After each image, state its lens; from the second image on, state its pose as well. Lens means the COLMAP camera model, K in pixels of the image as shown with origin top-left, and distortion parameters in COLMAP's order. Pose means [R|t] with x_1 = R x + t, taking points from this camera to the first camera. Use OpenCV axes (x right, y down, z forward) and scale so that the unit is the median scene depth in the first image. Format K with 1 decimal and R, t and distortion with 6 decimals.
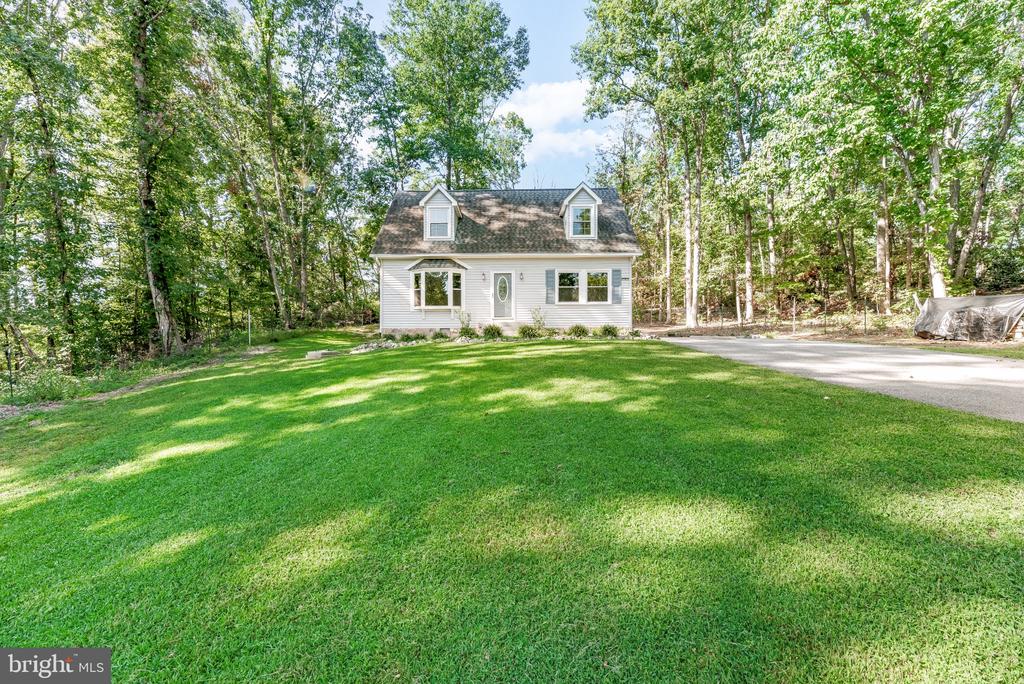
lens RADIAL K [[411.4, 0, 510.8], [0, 411.4, 352.9], [0, 0, 1]] dist [0.001031, 0.000136]
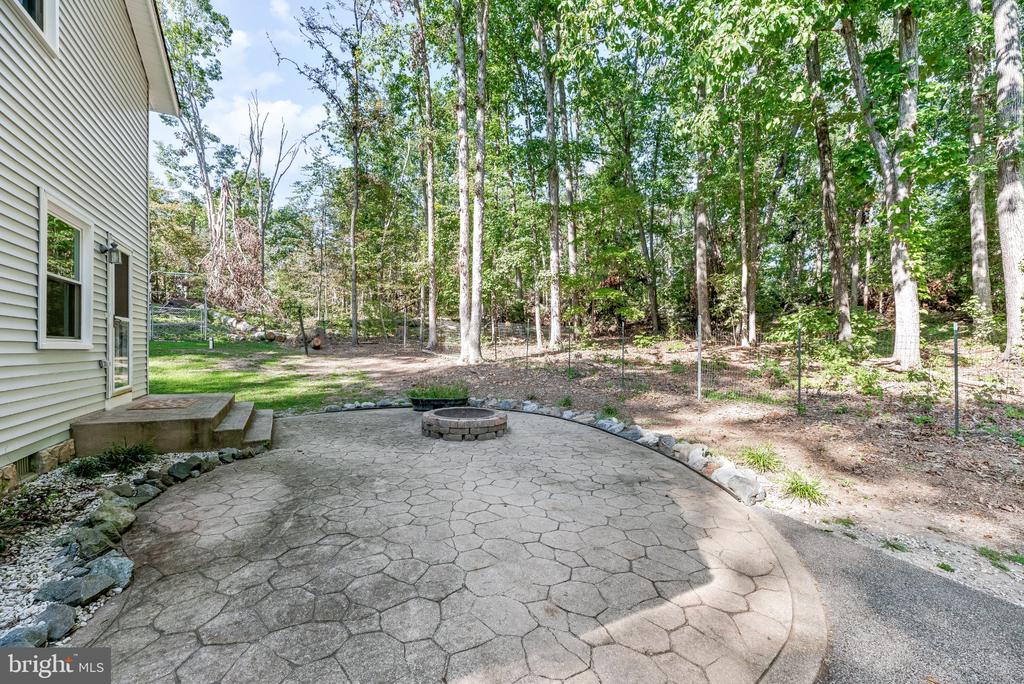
lens RADIAL K [[406.0, 0, 507.0], [0, 406.0, 344.7], [0, 0, 1]] dist [-0.000202, -0.000075]
pose [[0.872734, 0.008035, 0.488131, 0.393796], [0.006888, 0.999562, -0.028770, -0.115134], [-0.488148, 0.028471, 0.872296, 0.907885]]
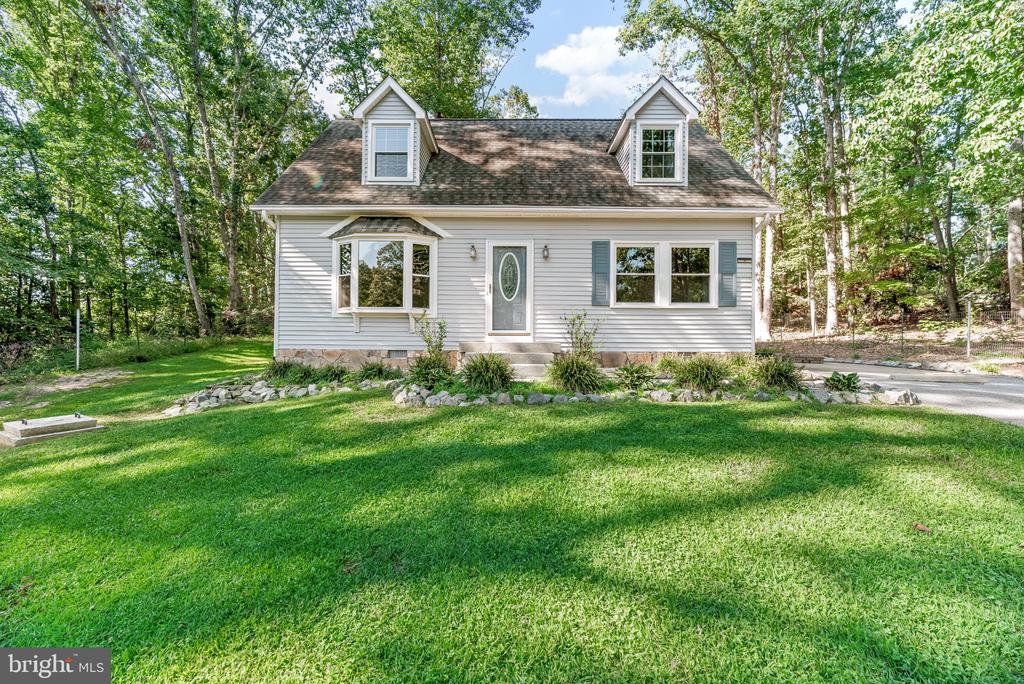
lens RADIAL K [[406.0, 0, 507.0], [0, 406.0, 344.7], [0, 0, 1]] dist [-0.000202, -0.000075]
pose [[0.999916, 0.012857, -0.001734, -0.020148], [-0.012893, 0.999668, -0.022330, -0.055456], [0.001447, 0.022351, 0.999749, 0.466110]]
